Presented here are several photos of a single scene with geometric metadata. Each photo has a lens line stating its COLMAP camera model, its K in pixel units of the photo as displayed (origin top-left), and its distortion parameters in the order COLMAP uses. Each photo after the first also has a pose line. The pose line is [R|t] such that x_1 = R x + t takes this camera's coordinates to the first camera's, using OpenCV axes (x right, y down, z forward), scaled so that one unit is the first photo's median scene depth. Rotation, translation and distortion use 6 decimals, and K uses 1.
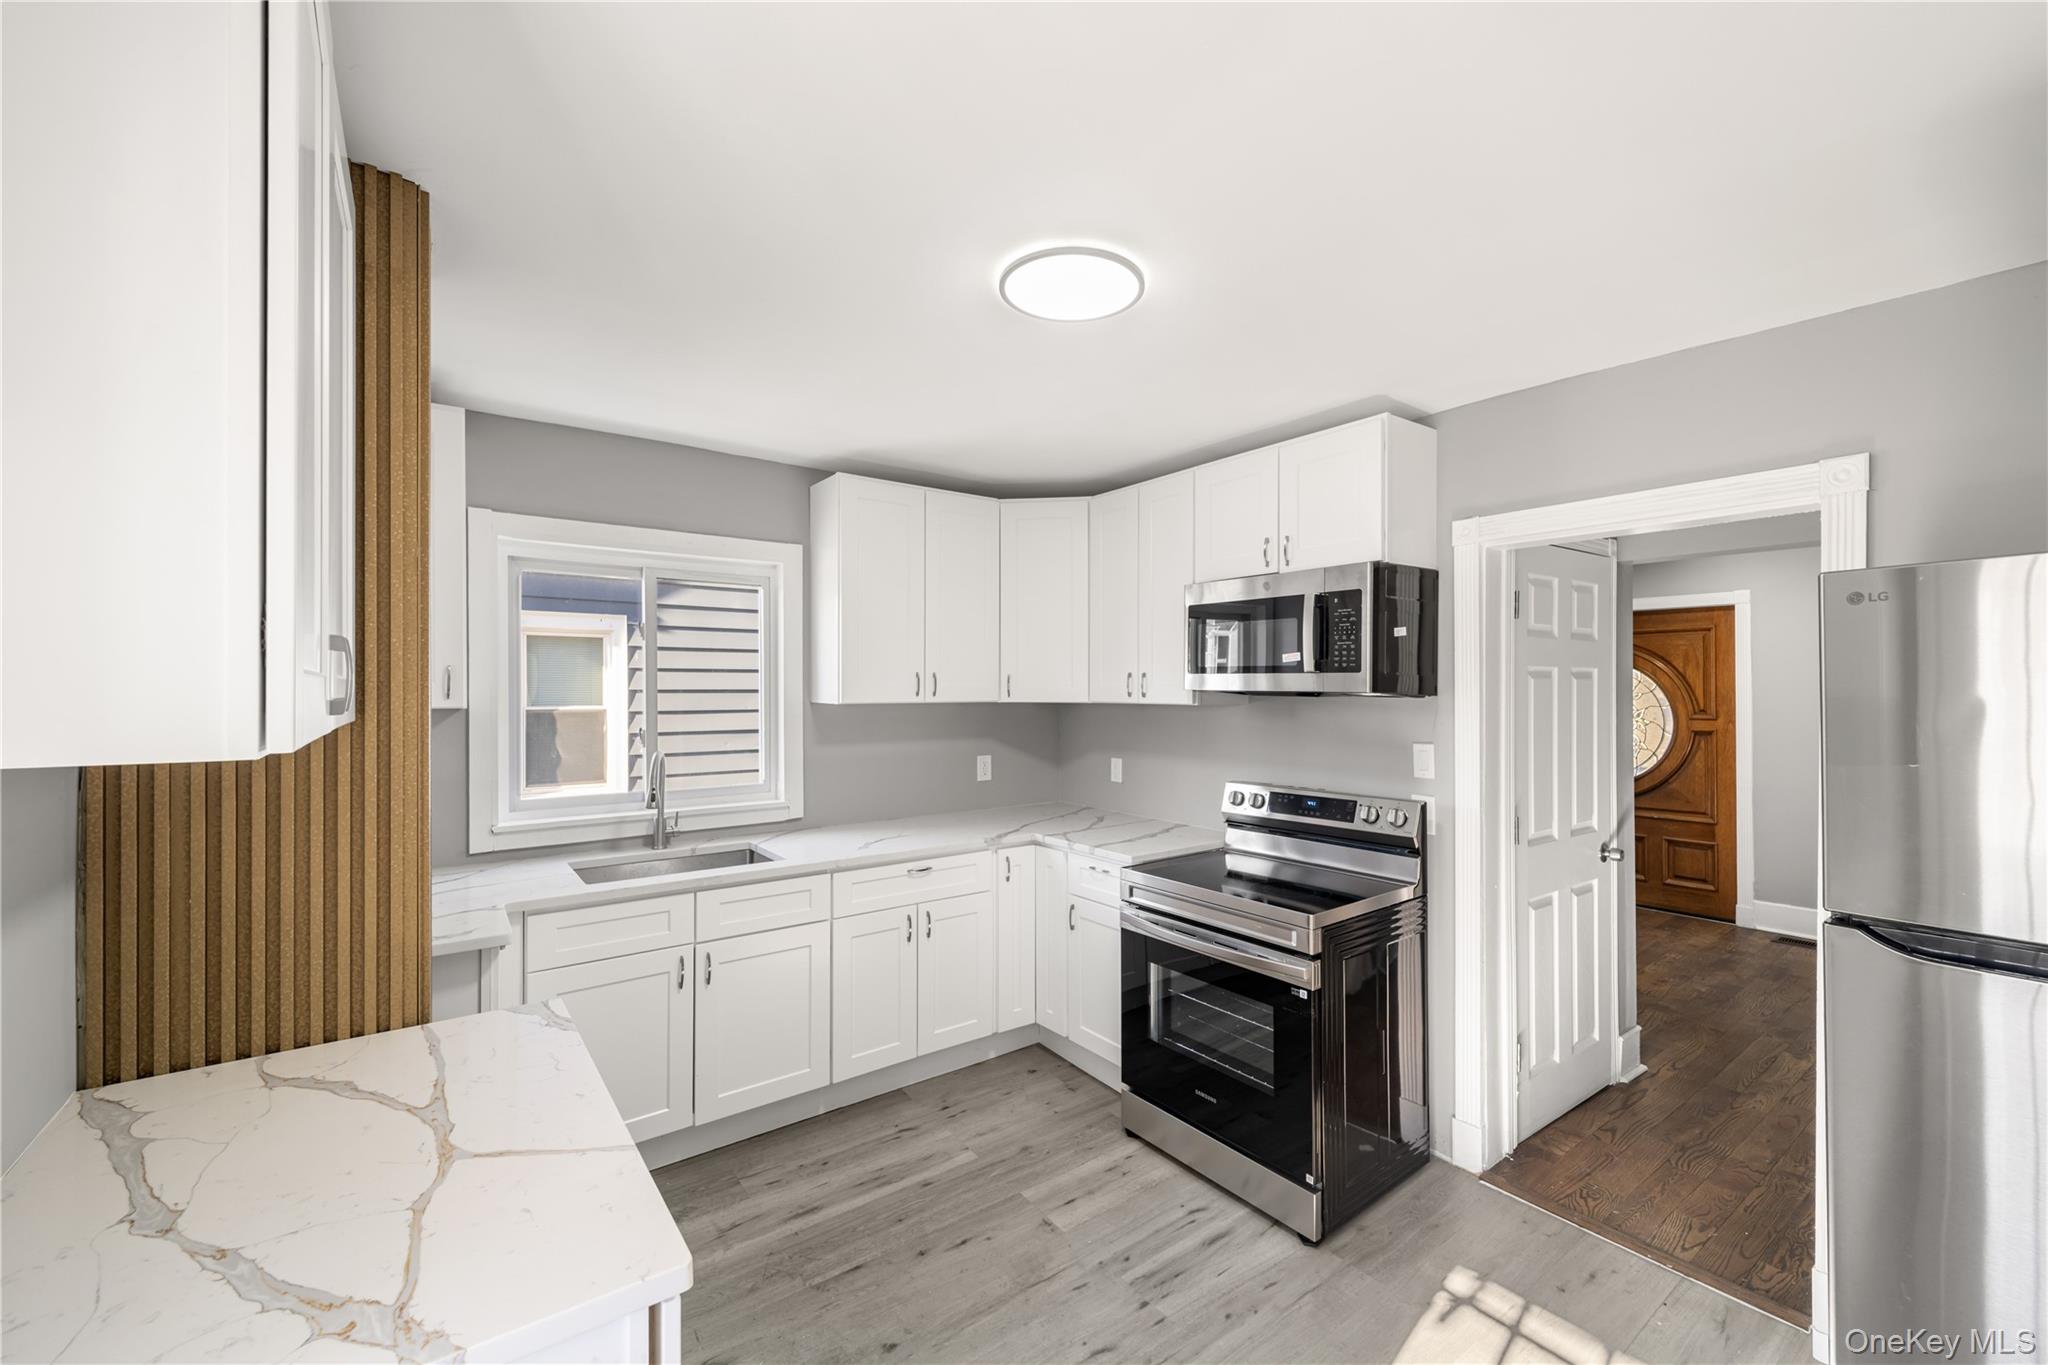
lens RADIAL K [[824.6, 0, 1030.9], [0, 824.6, 689.1], [0, 0, 1]] dist [0.025006, -0.015202]
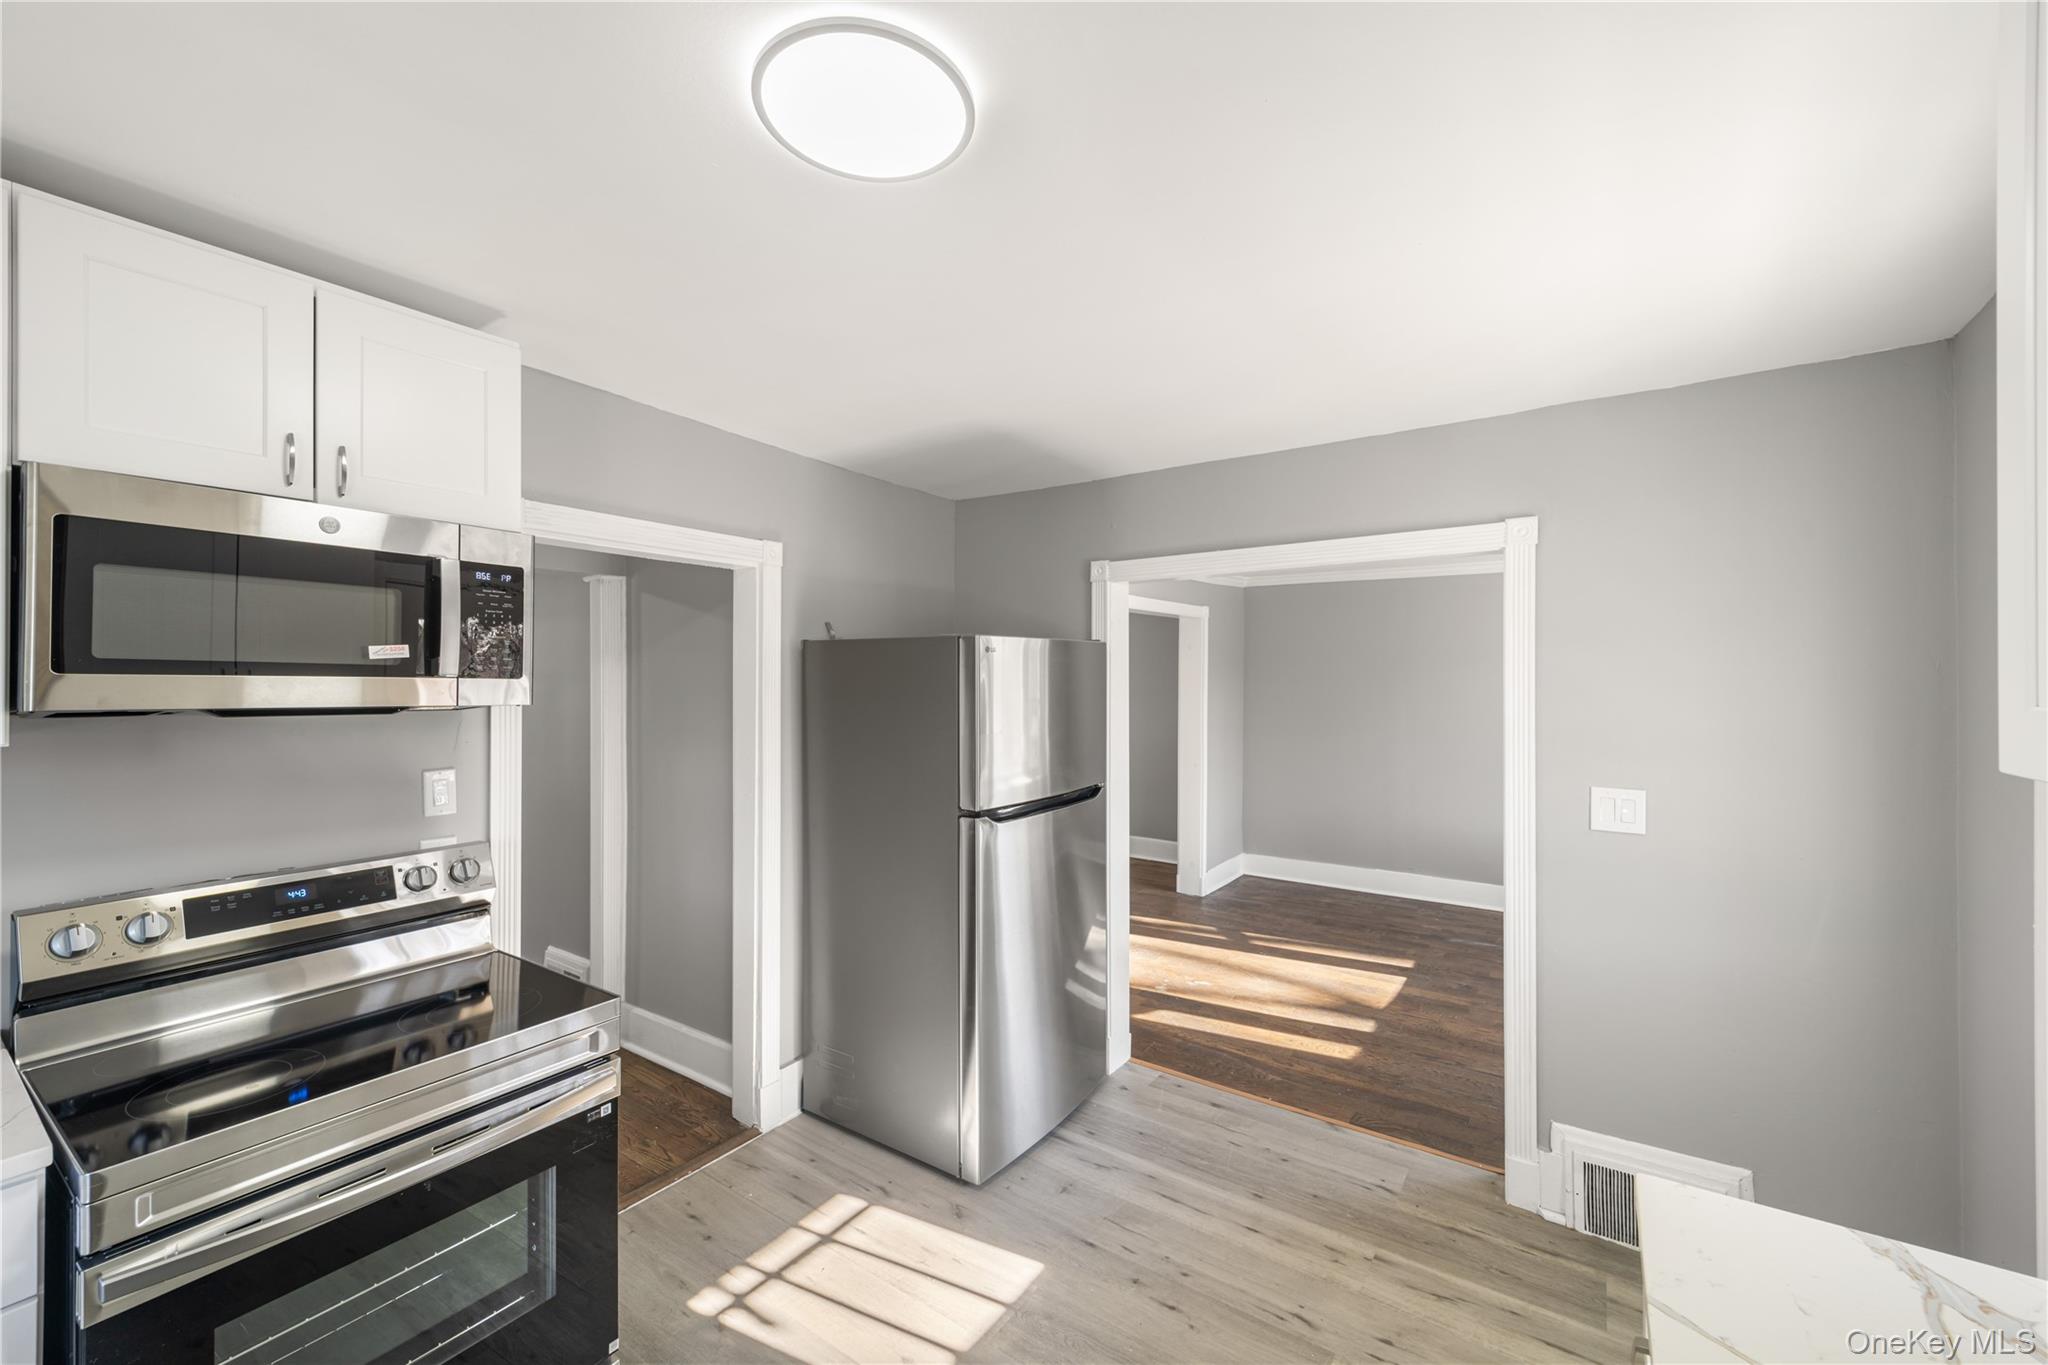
lens RADIAL K [[877.7, 0, 988.9], [0, 877.7, 671.6], [0, 0, 1]] dist [0.028284, -0.012179]
pose [[-0.307822, 0.008175, 0.951409, -0.469963], [-0.003607, 0.999946, -0.009759, -0.019376], [-0.951437, -0.006436, -0.307776, 0.800208]]
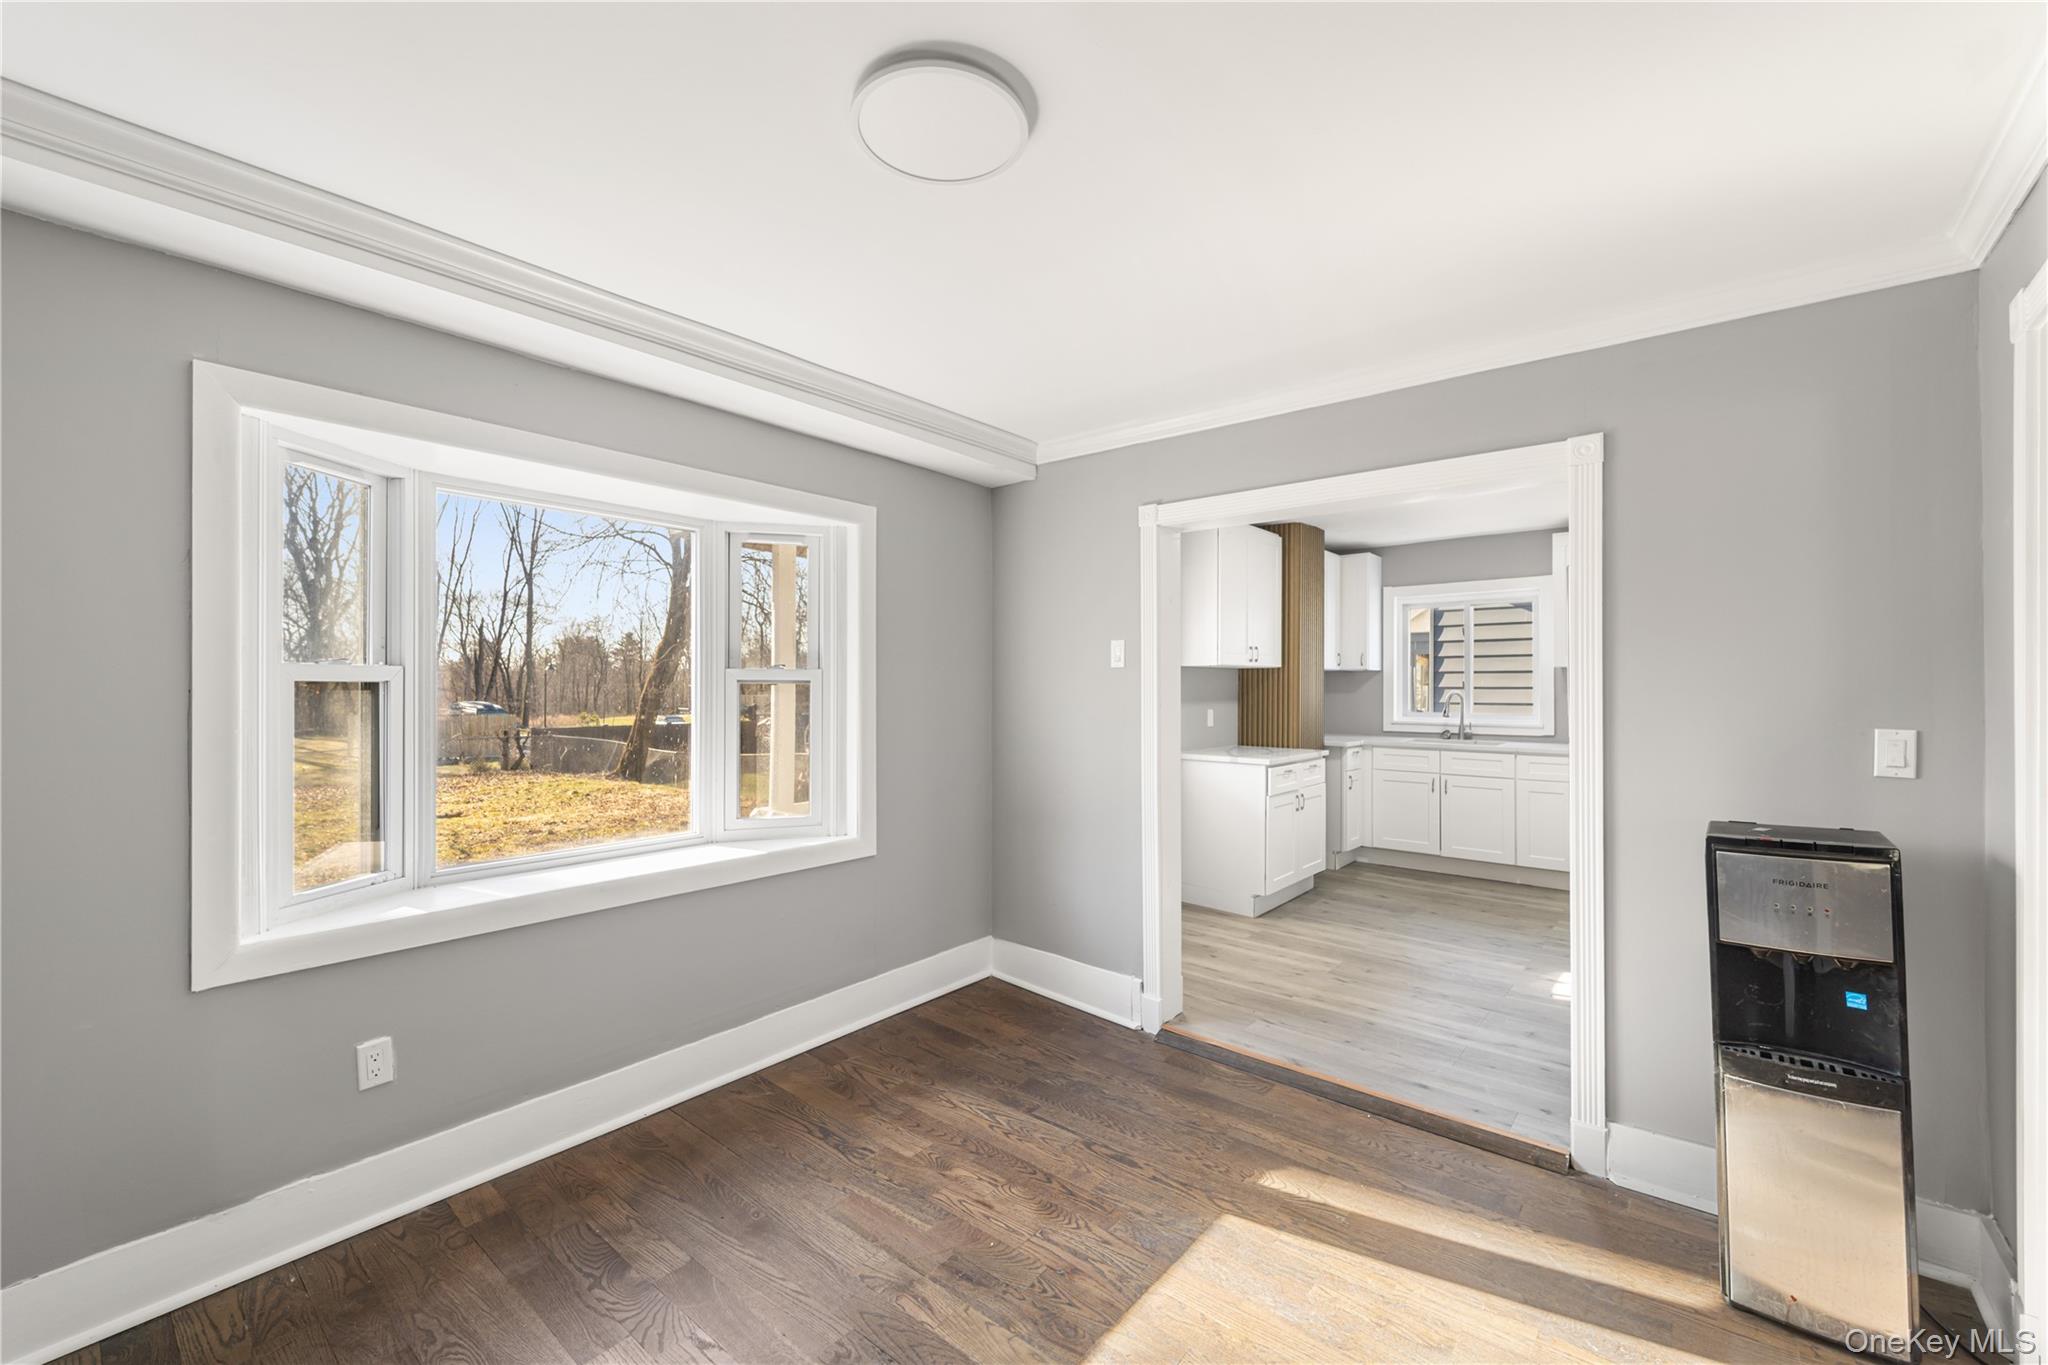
lens RADIAL K [[809.9, 0, 1024.0], [0, 809.9, 682.5], [0, 0, 1]] dist [0.014925, -0.000127]
pose [[0.230271, -0.003297, -0.973121, 1.462550], [0.002886, 0.999992, -0.002705, 0.064831], [0.973122, -0.002185, 0.230278, -0.584935]]
